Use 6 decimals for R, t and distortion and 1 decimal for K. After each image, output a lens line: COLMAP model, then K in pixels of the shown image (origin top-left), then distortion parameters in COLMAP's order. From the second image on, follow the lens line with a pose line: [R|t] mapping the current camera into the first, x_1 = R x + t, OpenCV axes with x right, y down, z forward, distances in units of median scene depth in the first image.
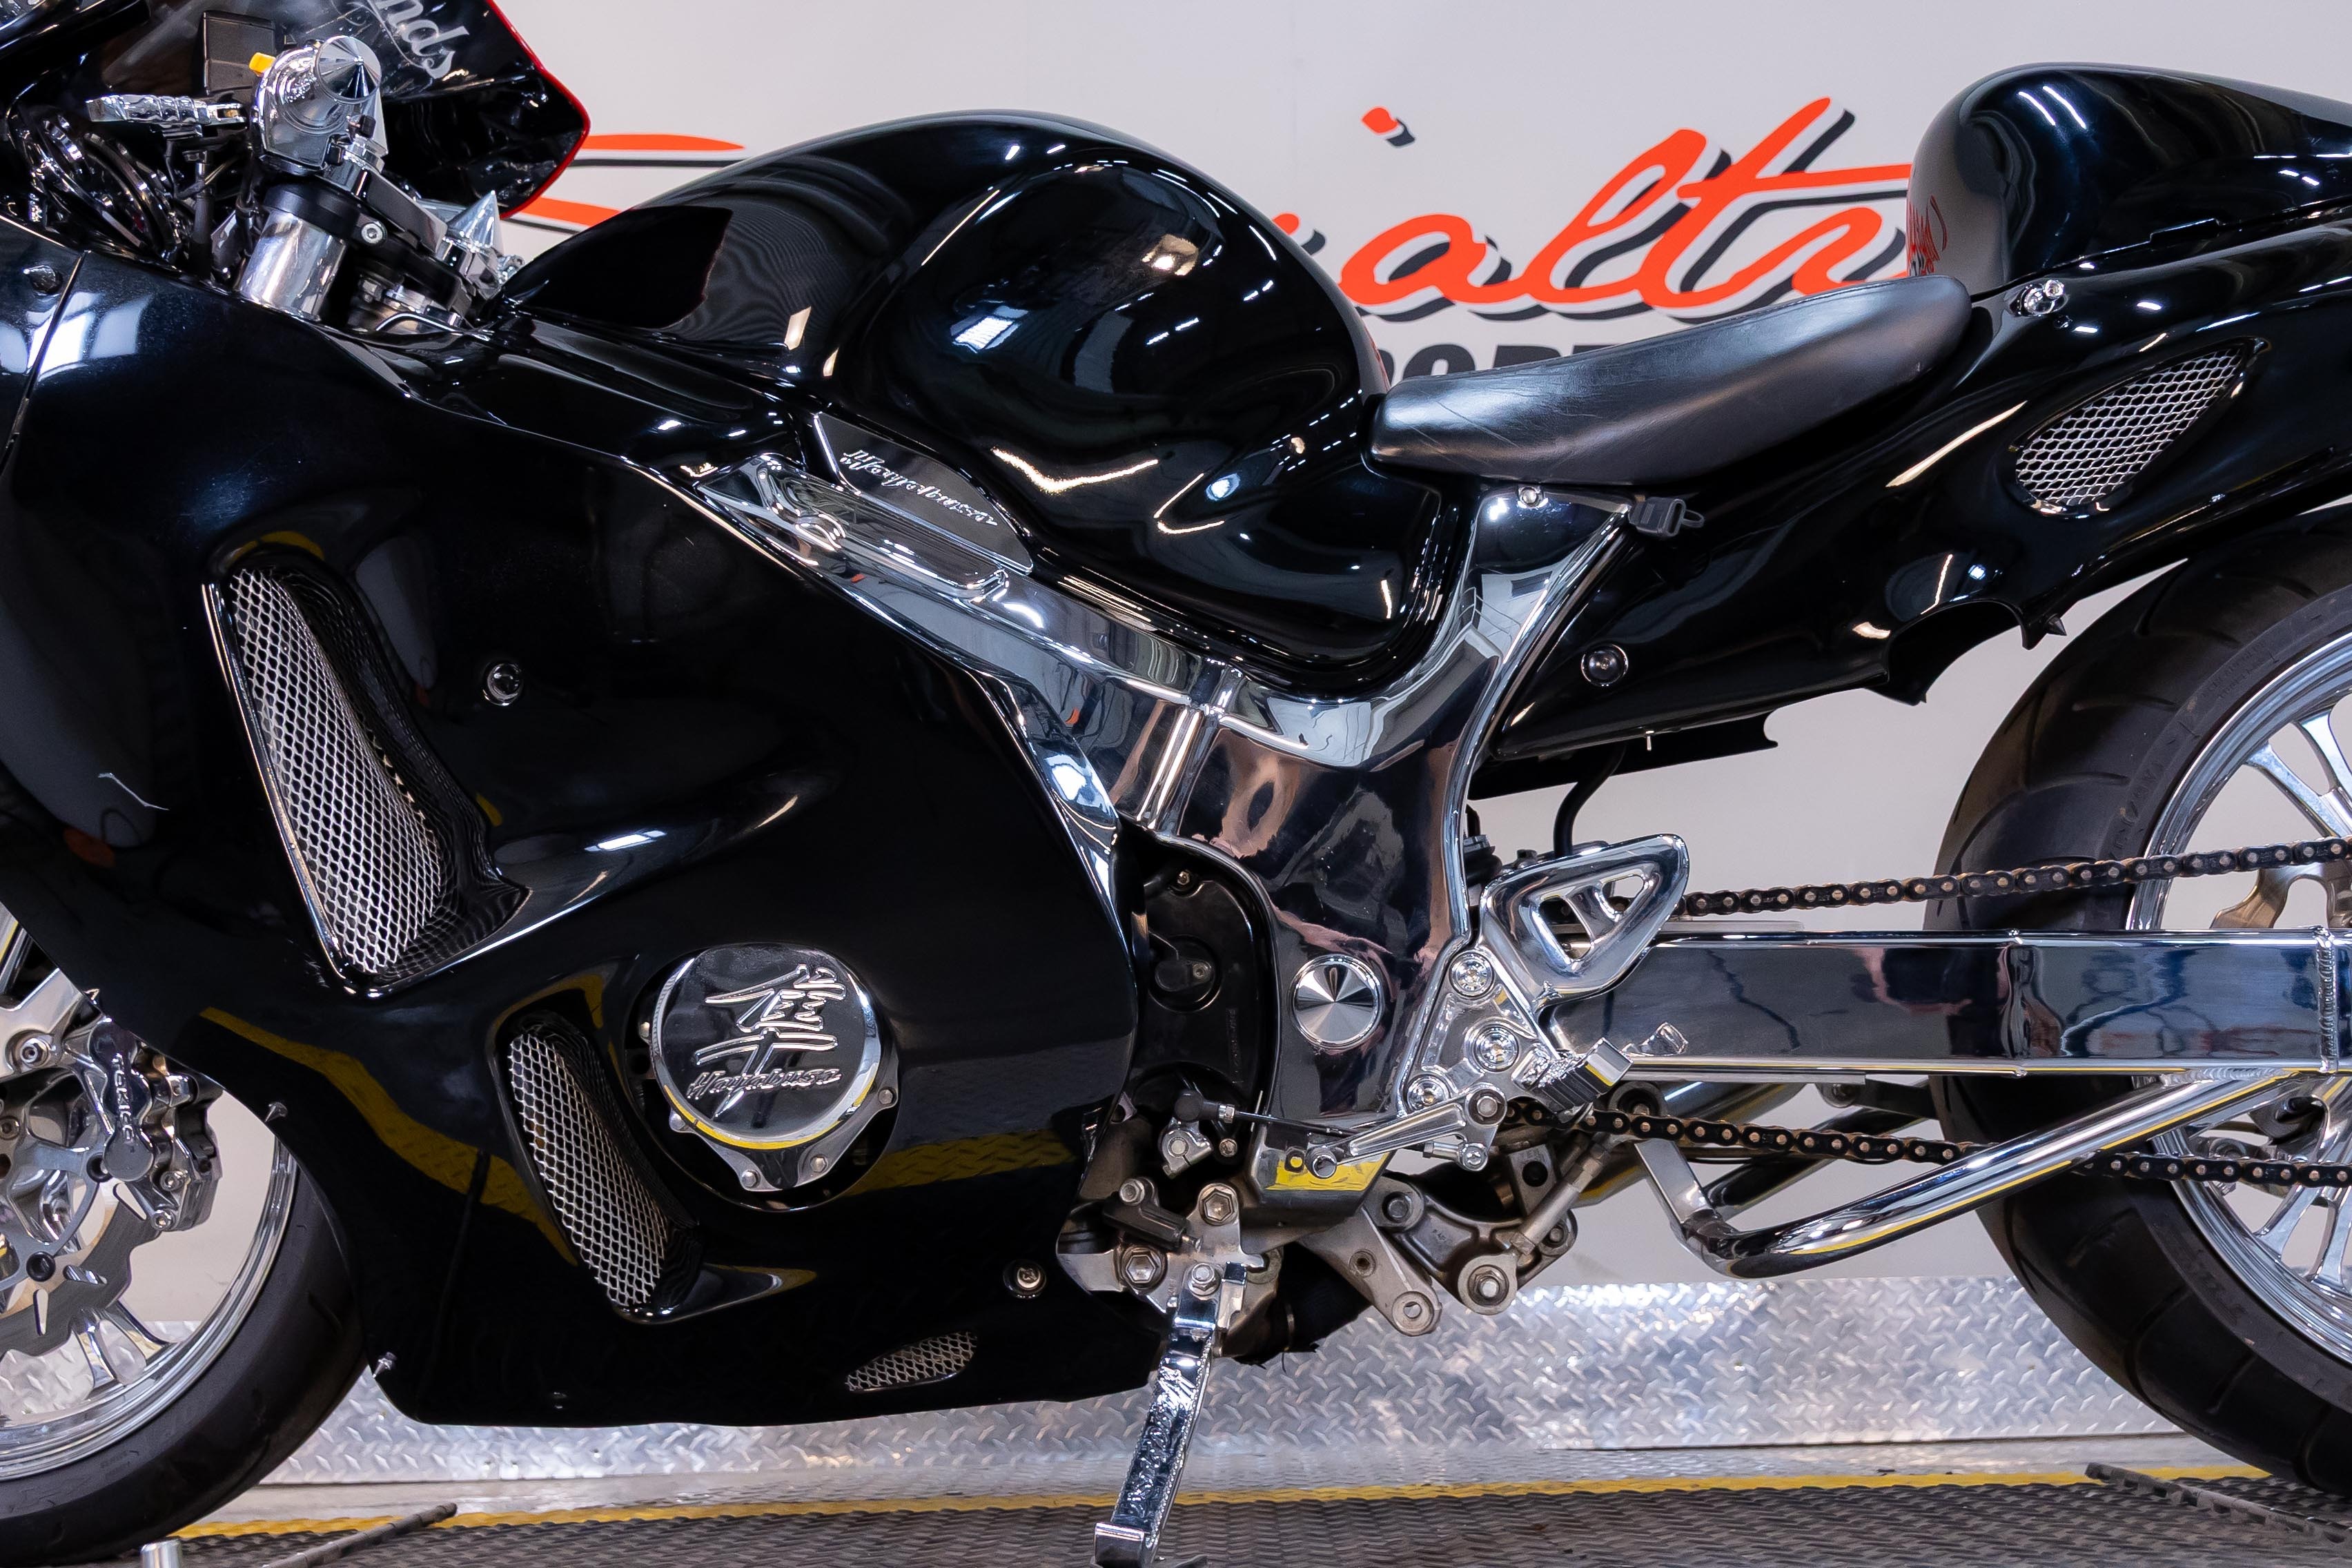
lens RADIAL K [[2199.0, 0, 1160.9], [0, 2199.0, 815.1], [0, 0, 1]] dist [0.005690, 0.000000]
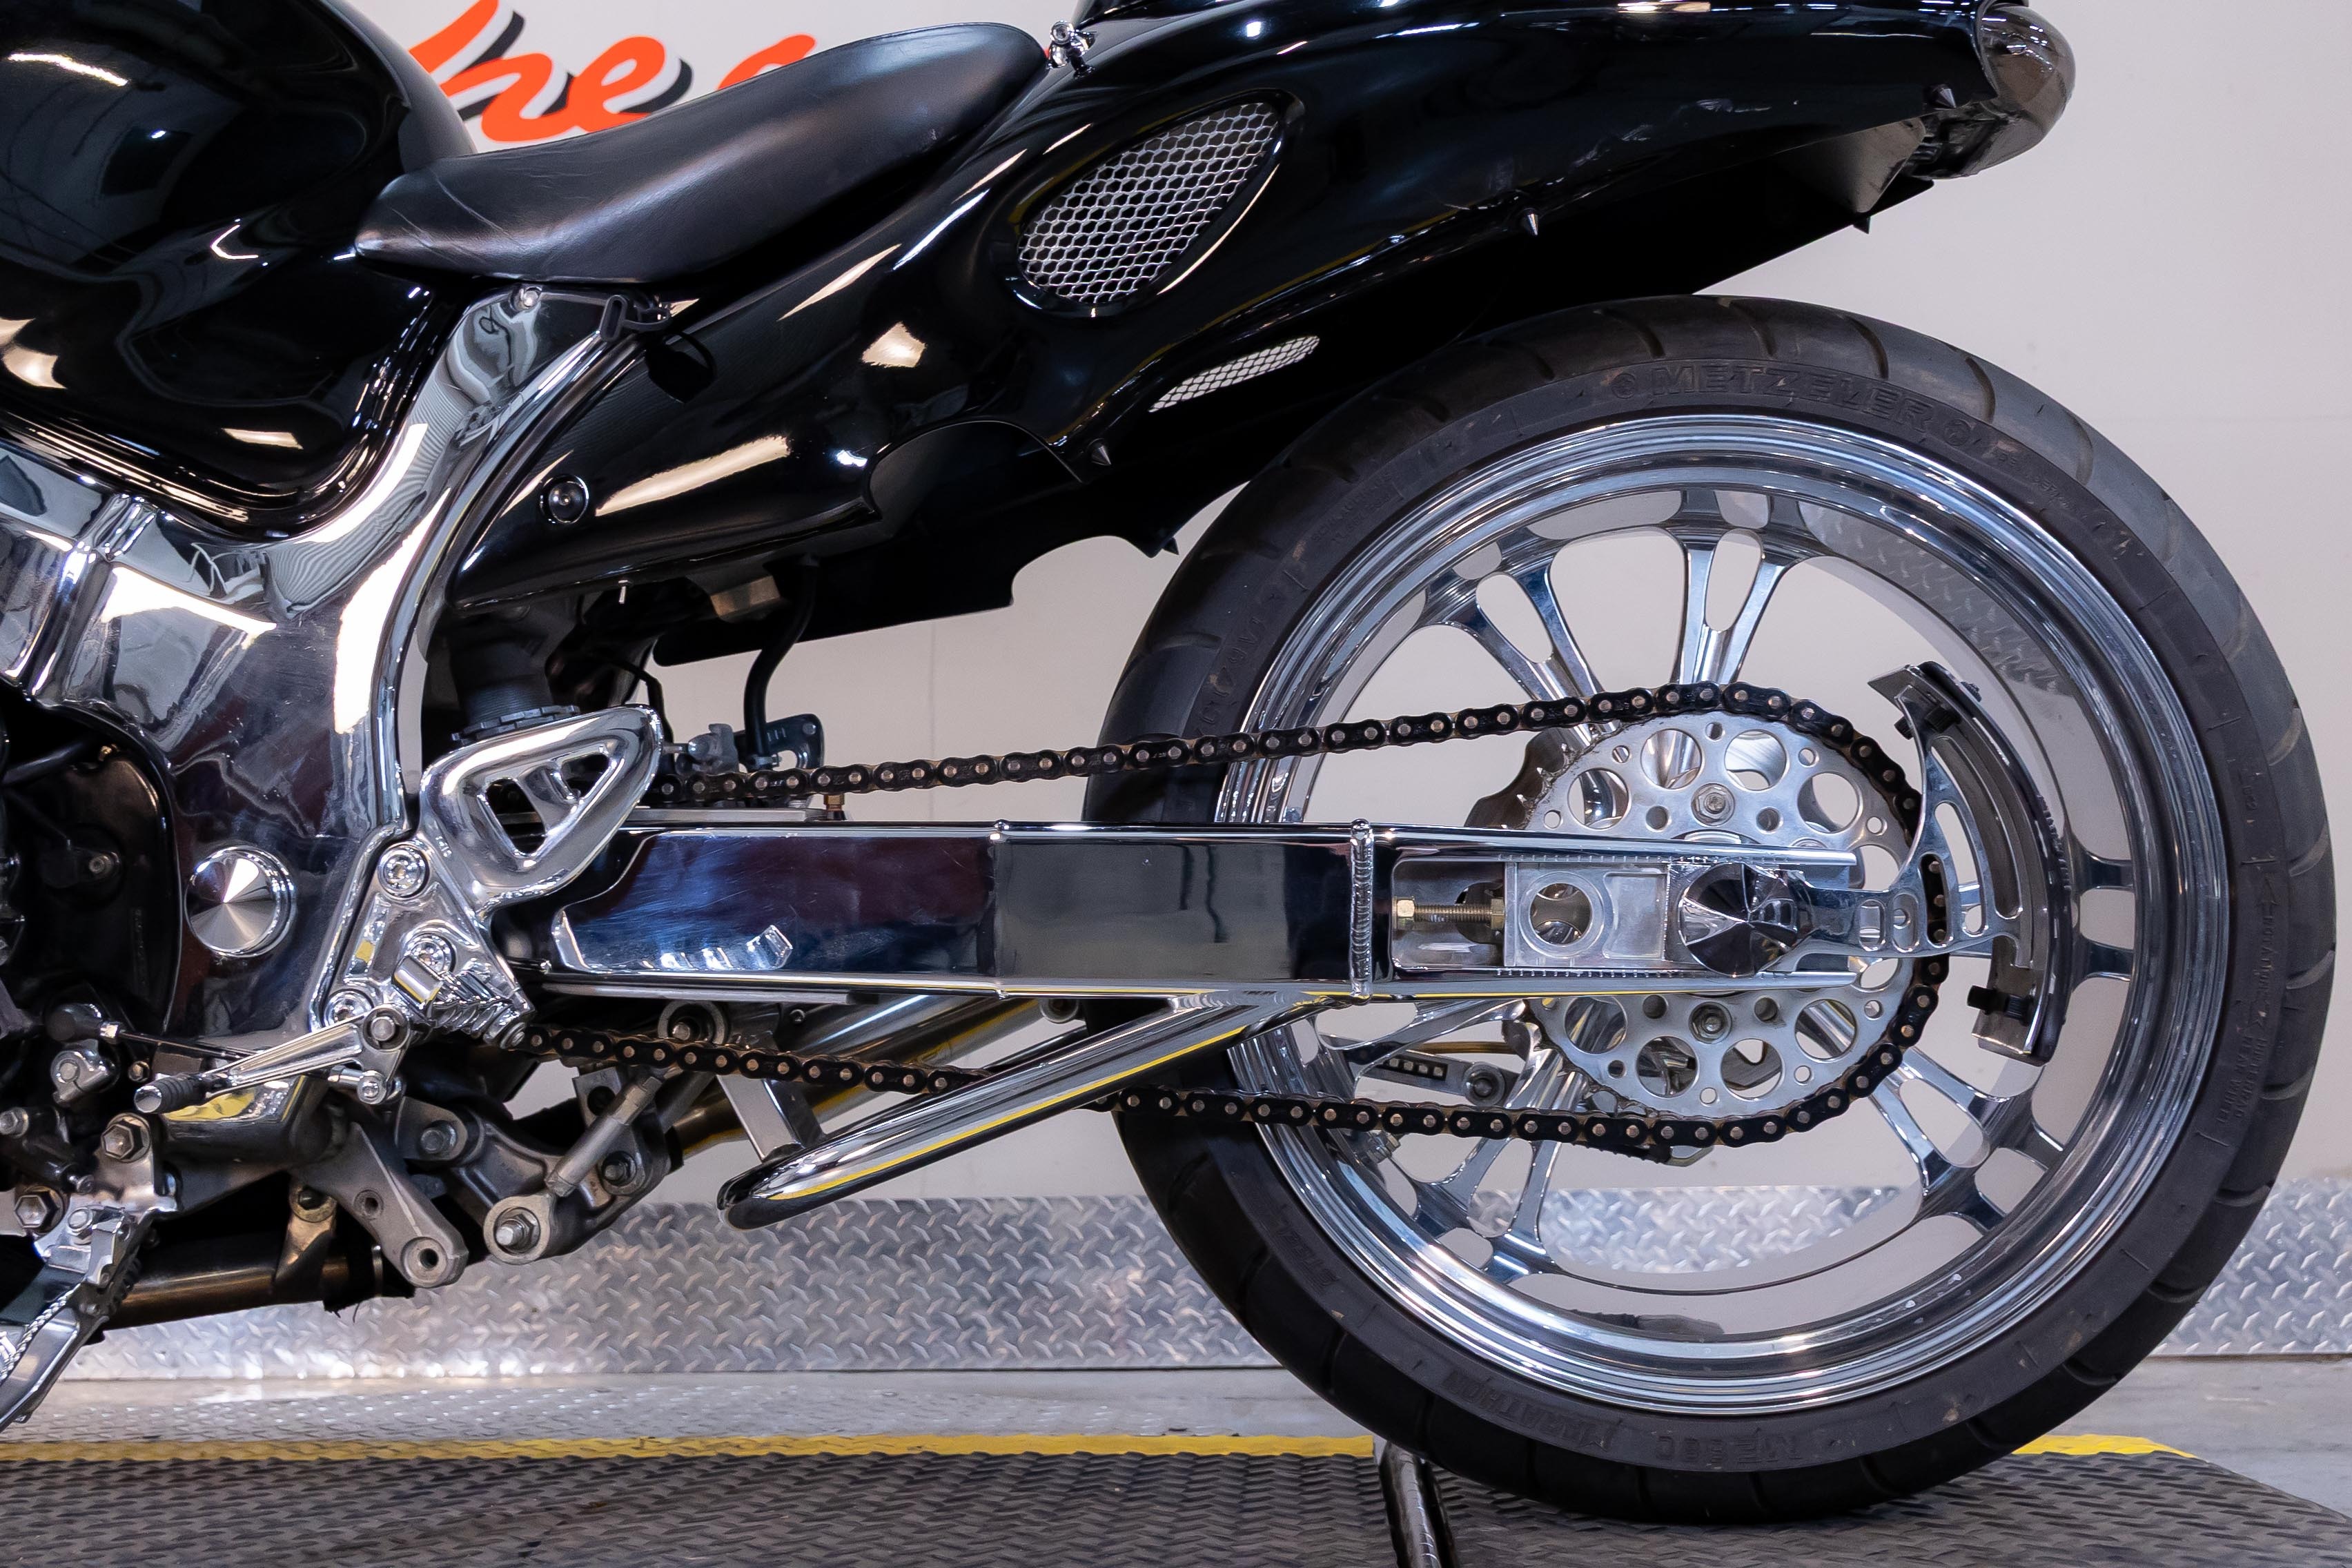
lens RADIAL K [[2199.0, 0, 1154.7], [0, 2199.0, 808.2], [0, 0, 1]] dist [0.005690, 0.000000]
pose [[0.999339, 0.007232, -0.035622, 0.202648], [-0.005332, 0.998572, 0.053154, 0.001177], [0.035956, -0.052929, 0.997951, 0.077159]]
